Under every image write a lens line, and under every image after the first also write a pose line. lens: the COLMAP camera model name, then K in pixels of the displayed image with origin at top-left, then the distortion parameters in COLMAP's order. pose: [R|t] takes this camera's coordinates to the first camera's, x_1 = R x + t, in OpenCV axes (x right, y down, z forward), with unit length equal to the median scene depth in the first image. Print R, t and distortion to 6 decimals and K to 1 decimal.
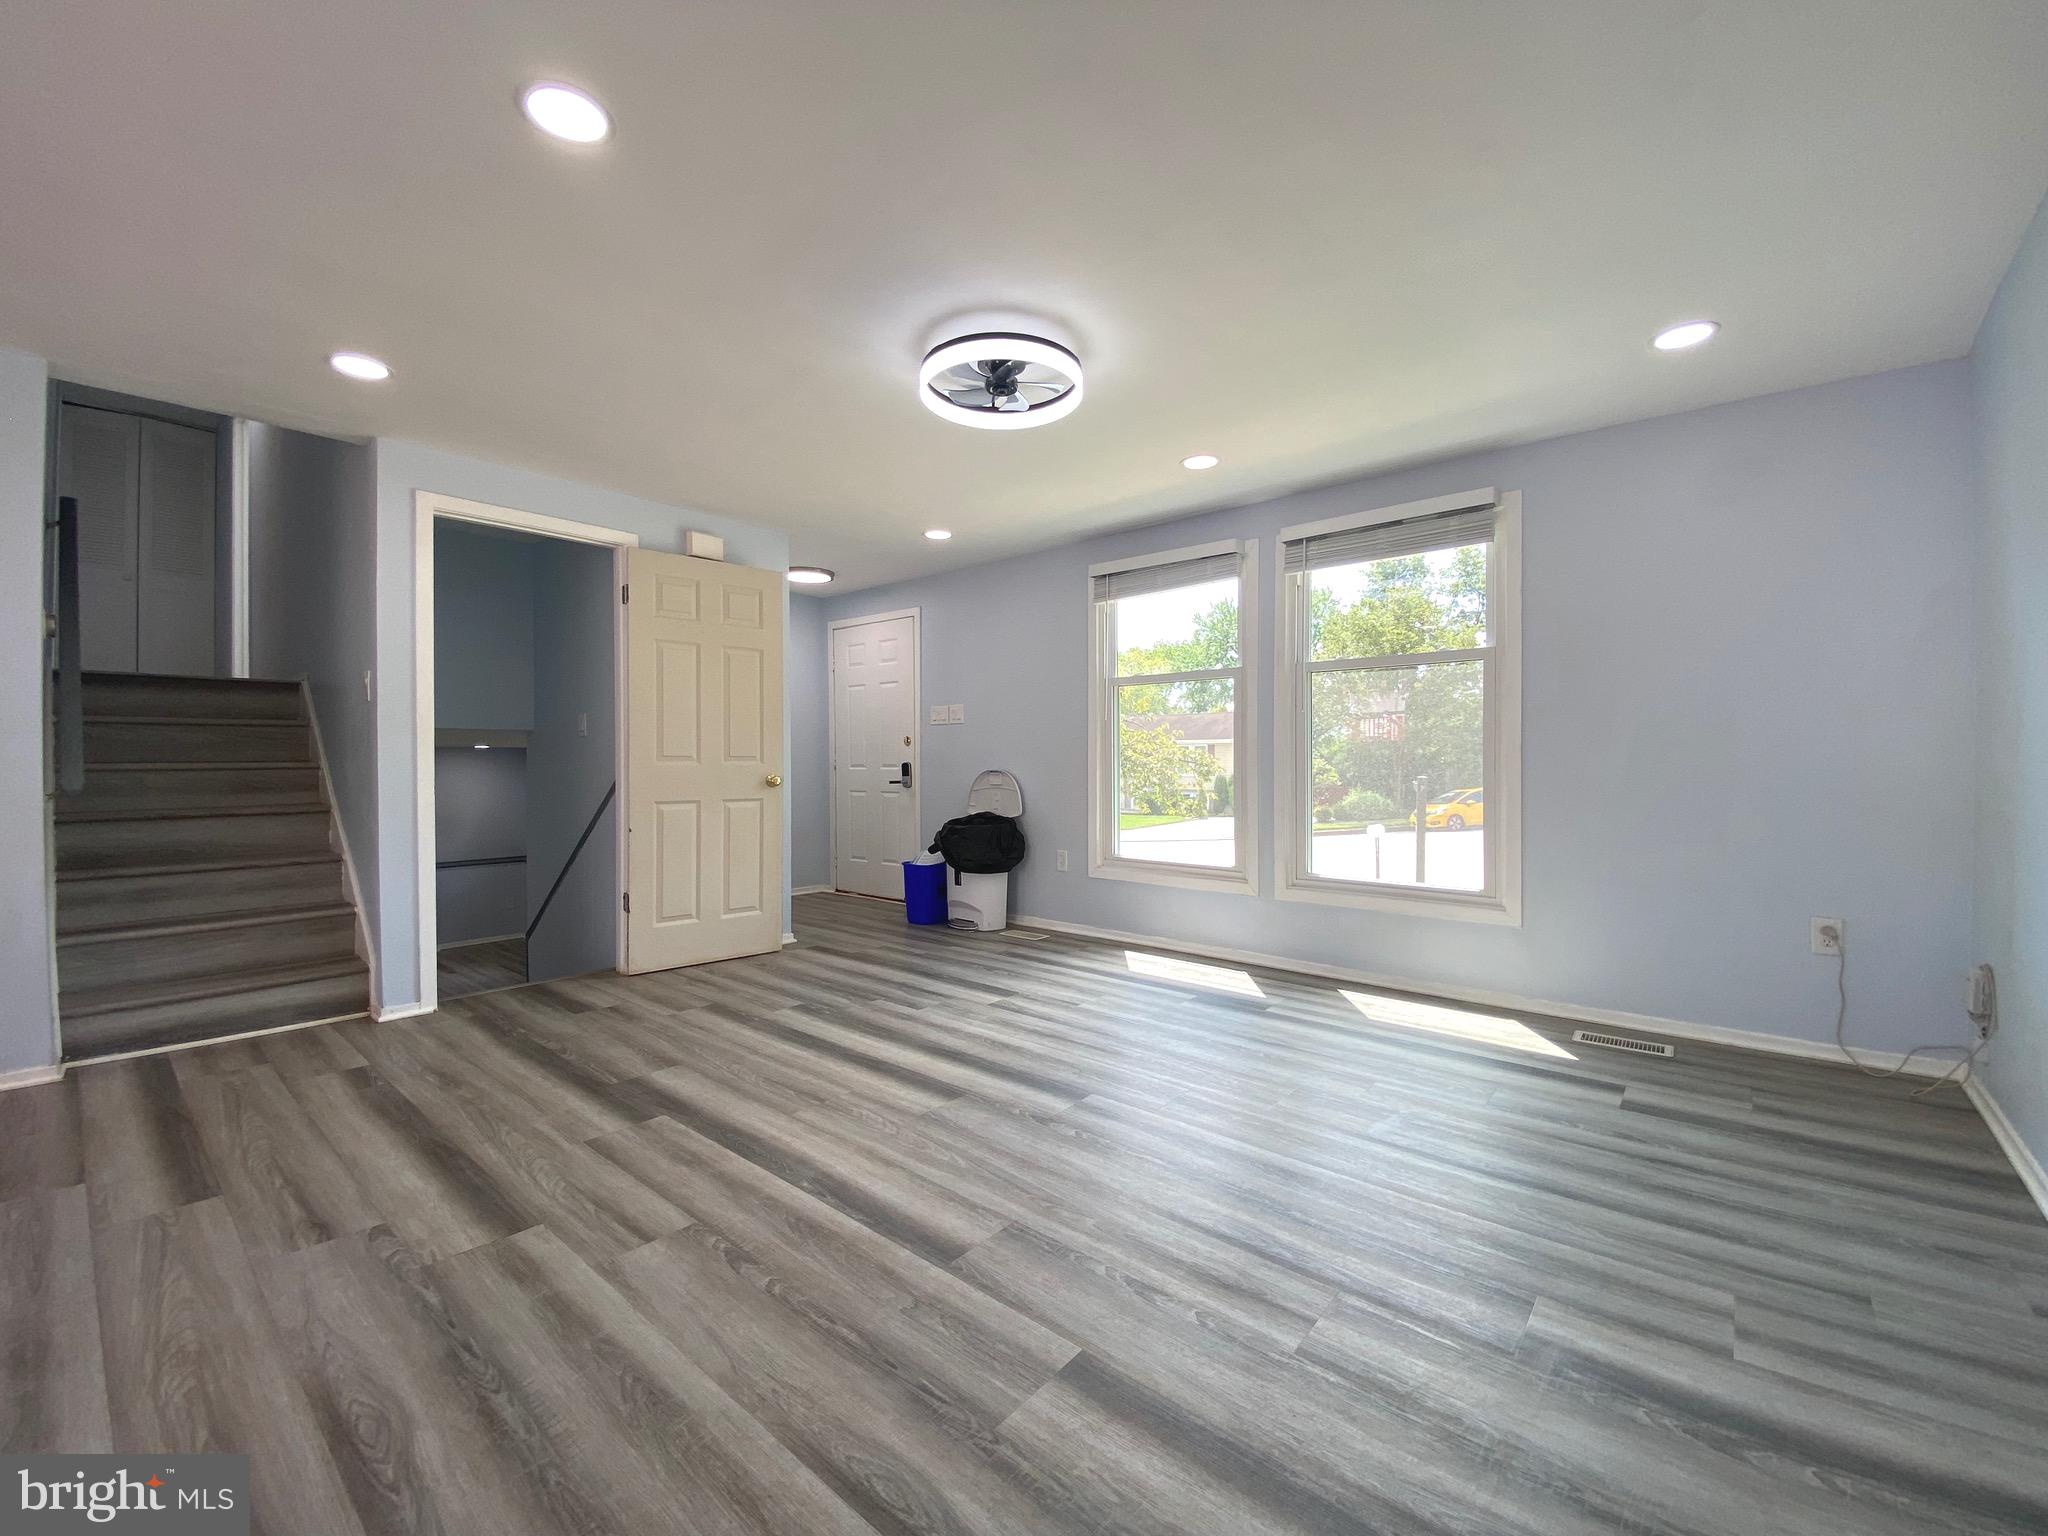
lens RADIAL K [[823.4, 0, 1024.0], [0, 823.4, 762.2], [0, 0, 1]] dist [0.061210, -0.042029]
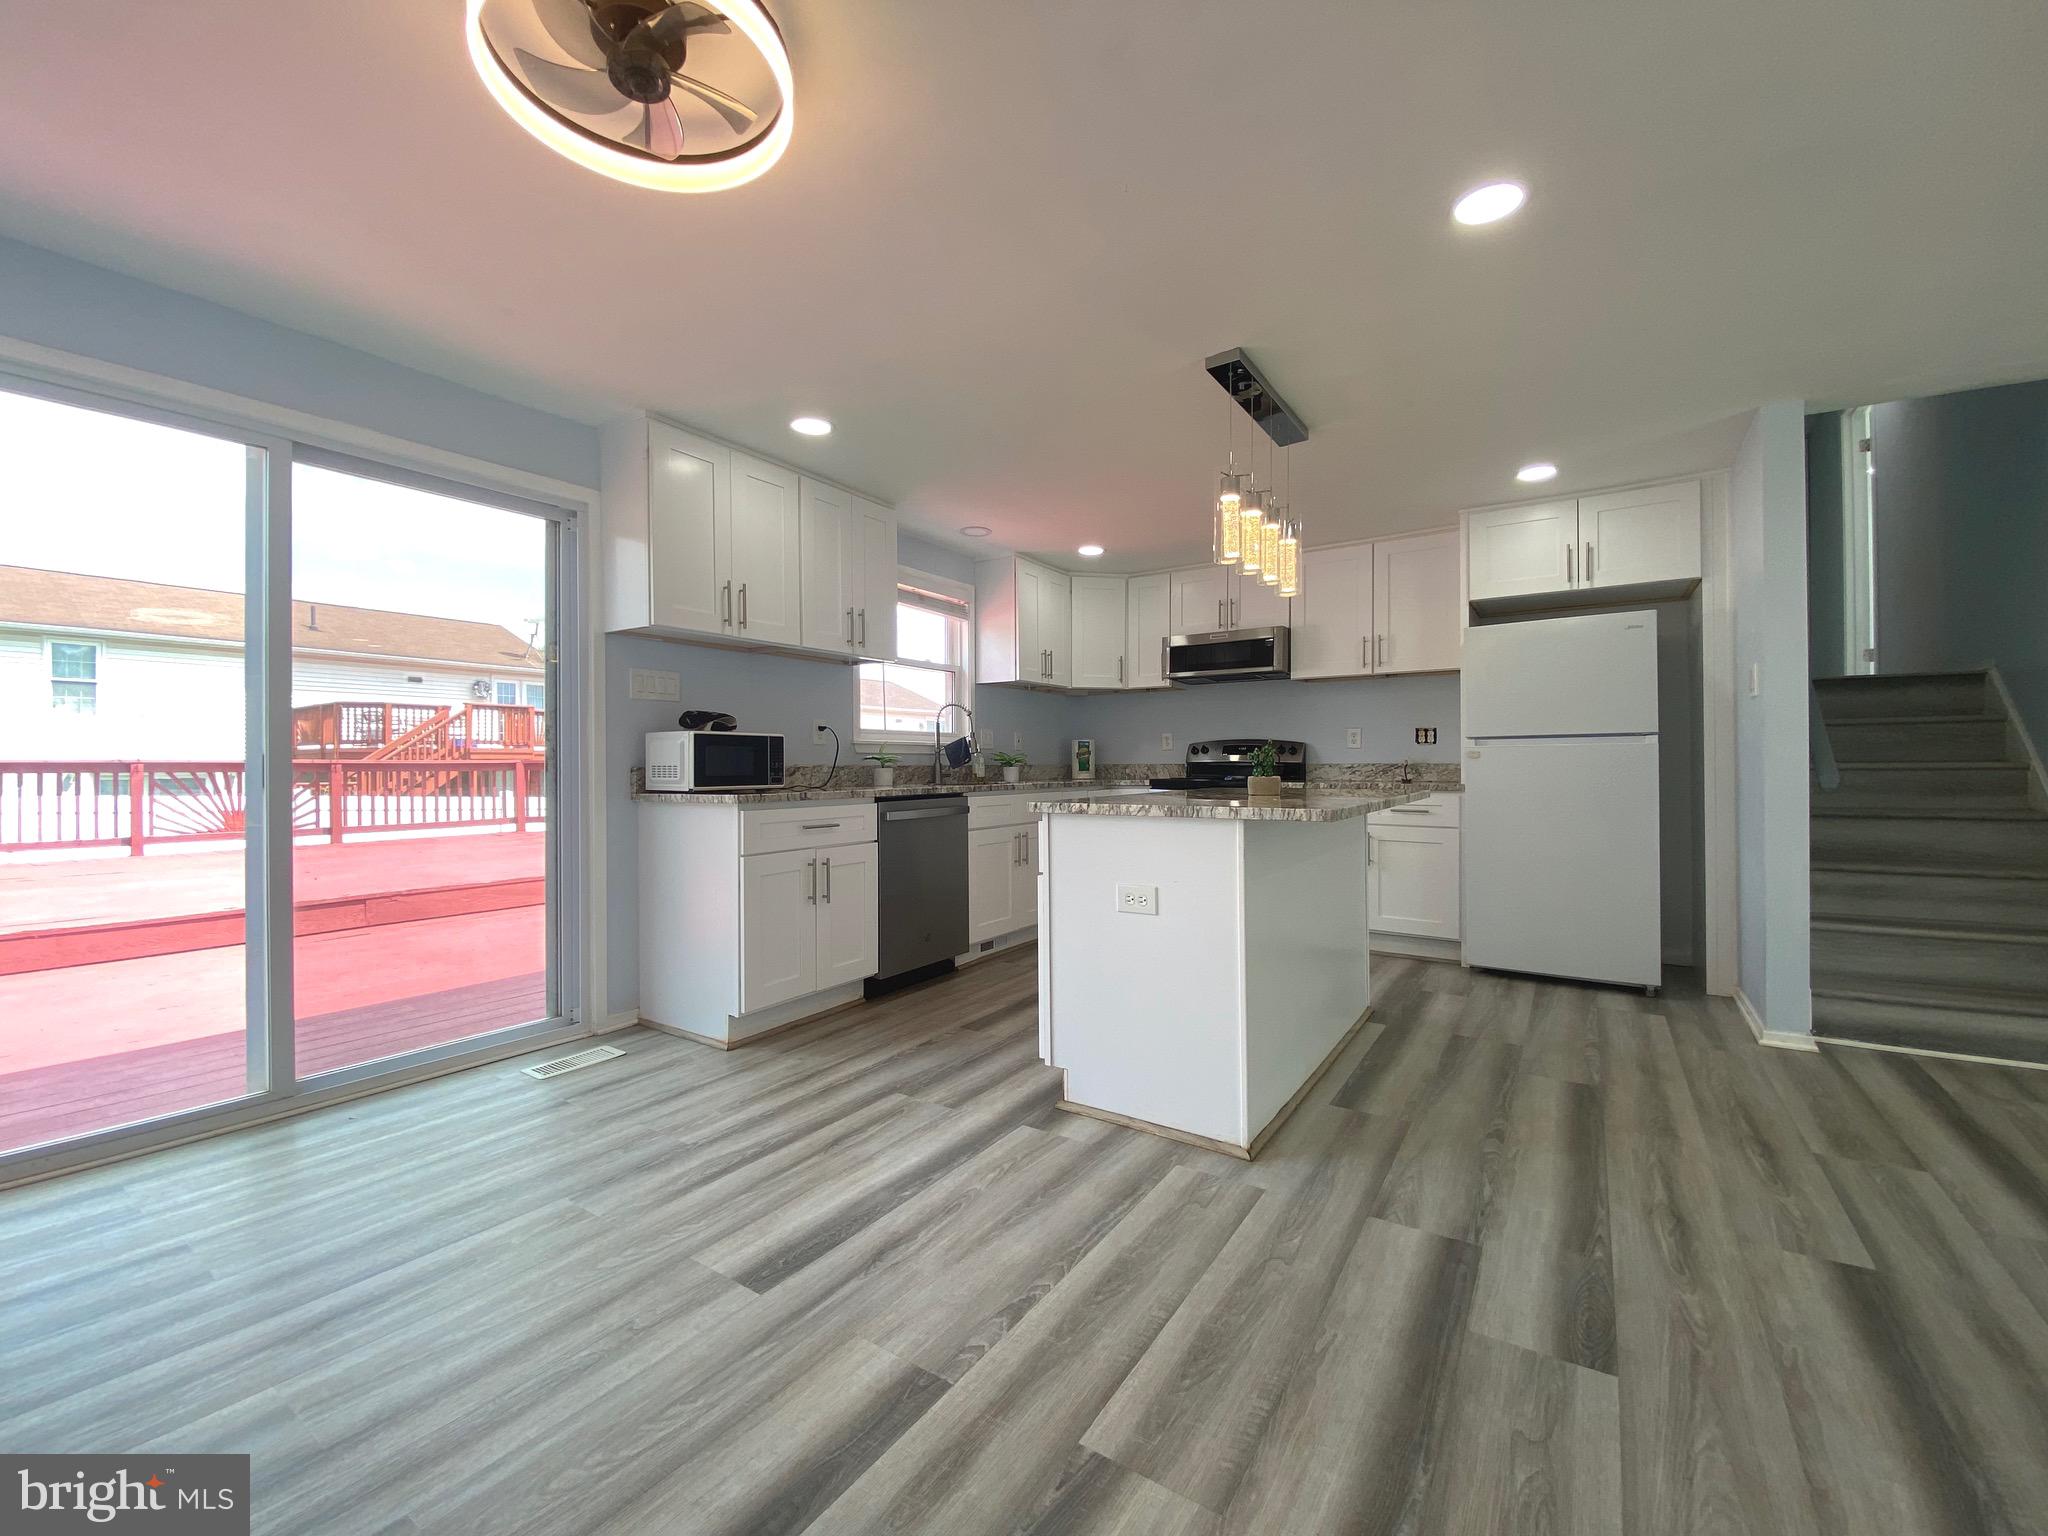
lens RADIAL K [[831.0, 0, 1019.1], [0, 831.0, 760.9], [0, 0, 1]] dist [0.039561, -0.029510]
pose [[0.116589, -0.002790, -0.993176, -0.139154], [0.001237, 0.999996, -0.002664, 0.000608], [0.993179, -0.000918, 0.116592, -0.139278]]
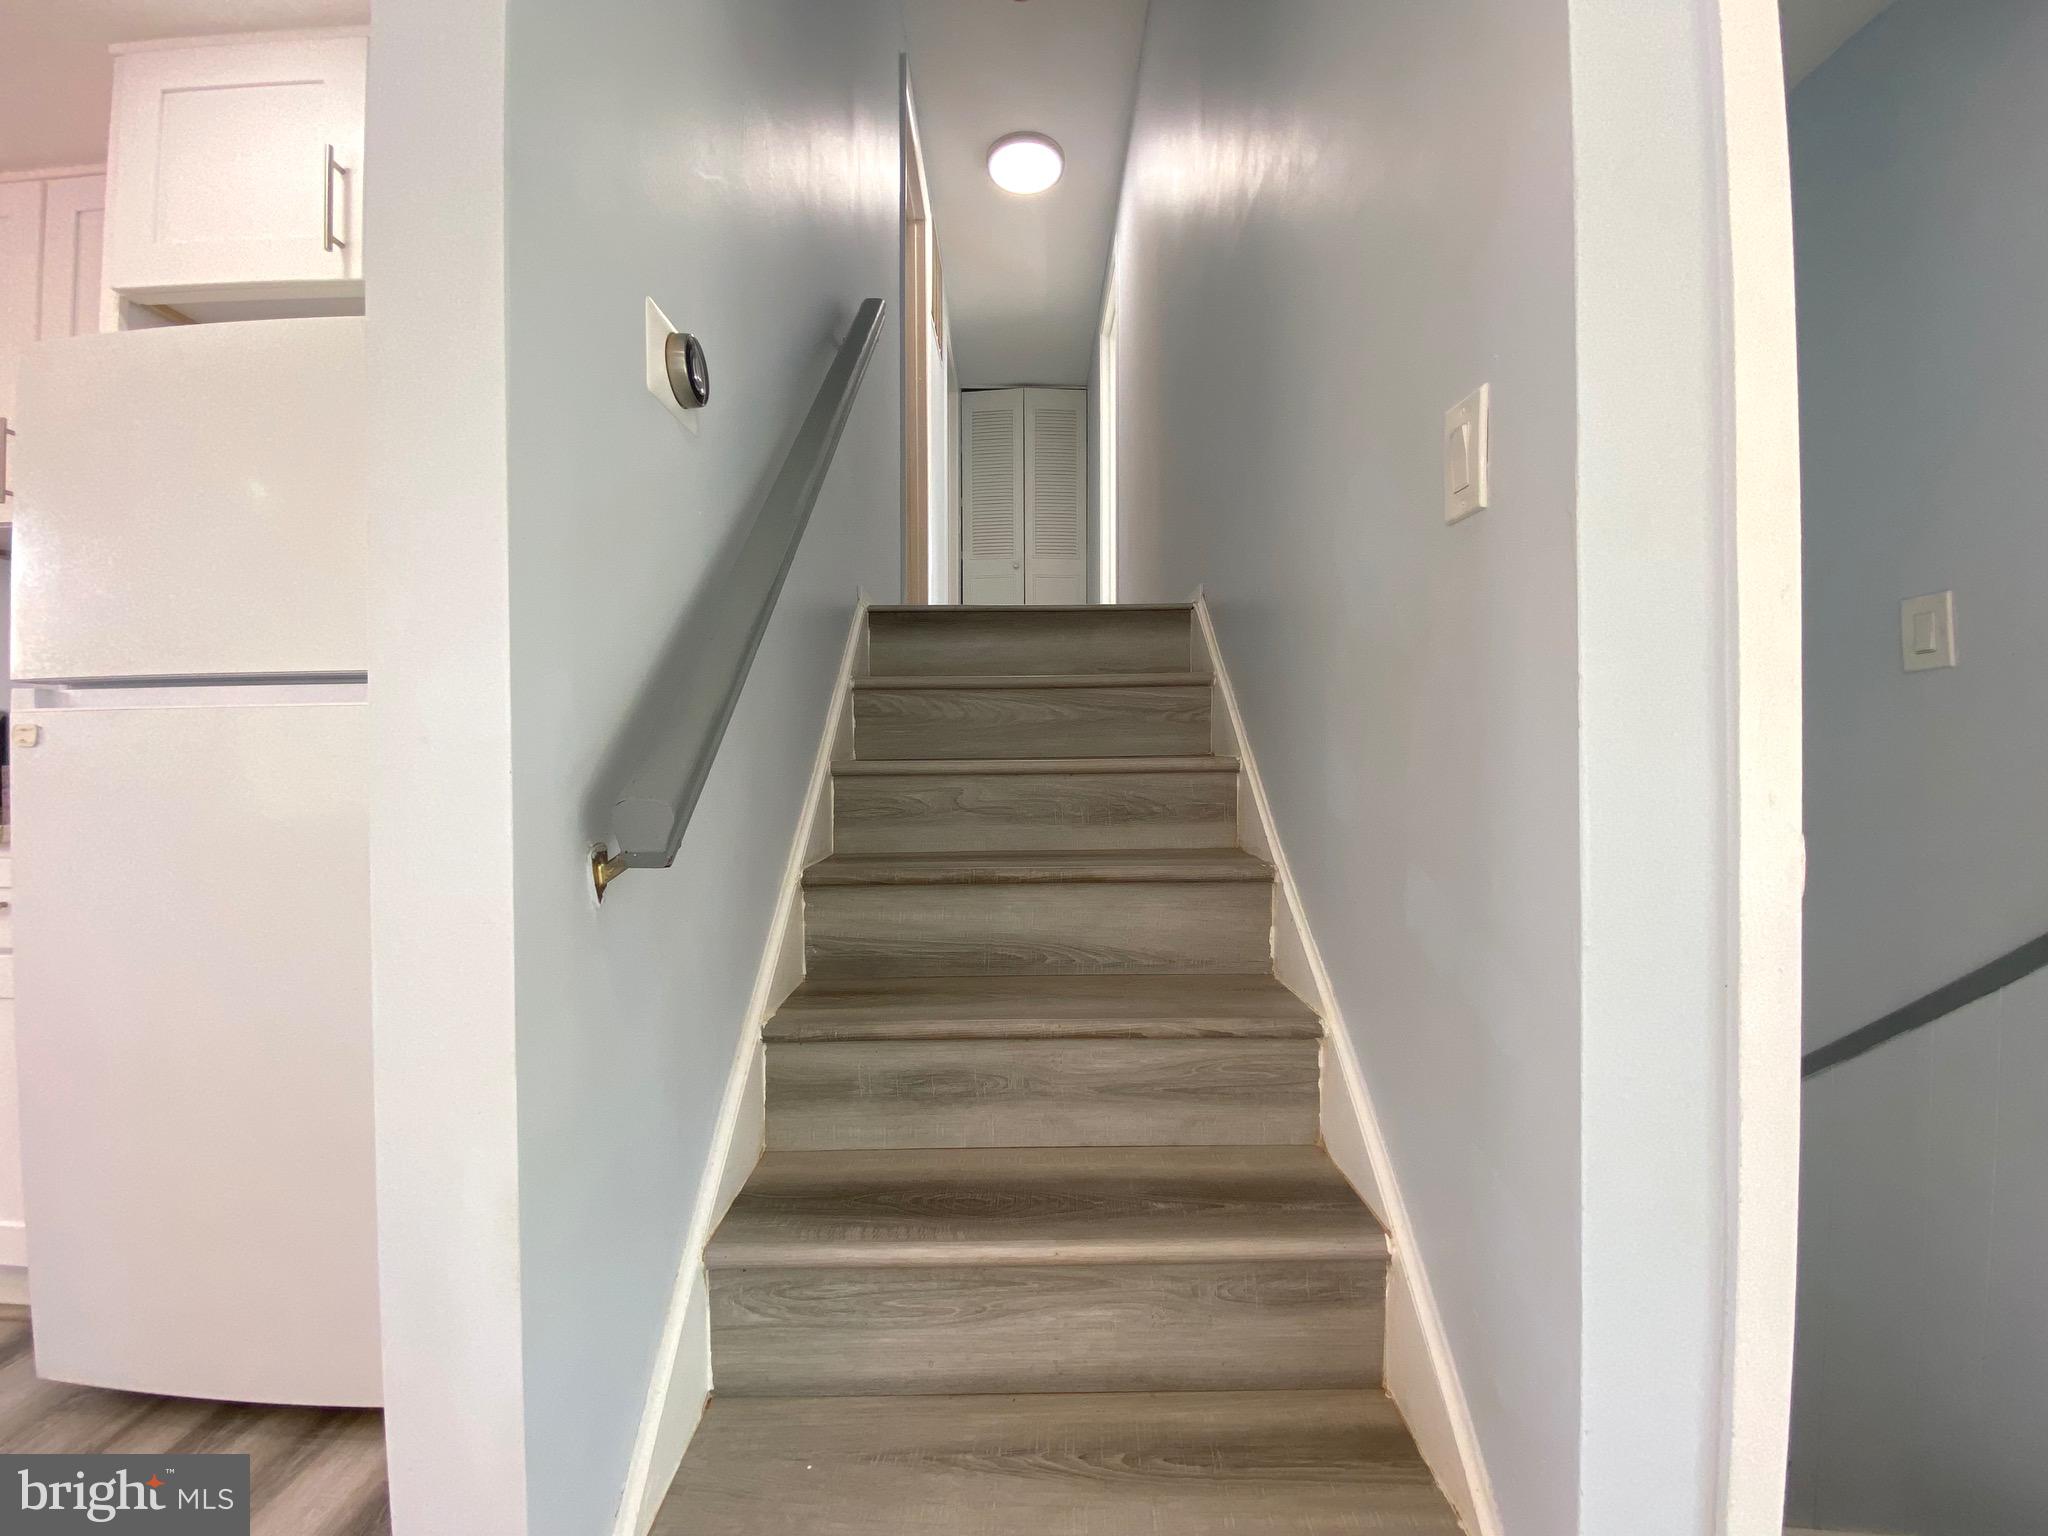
lens RADIAL K [[814.7, 0, 1022.1], [0, 814.7, 765.2], [0, 0, 1]] dist [-0.000827, -0.019013]
pose [[0.650745, -0.005716, -0.759275, -0.679592], [0.001834, 0.999981, -0.005956, 0.007647], [0.759294, 0.002483, 0.650743, 0.738471]]
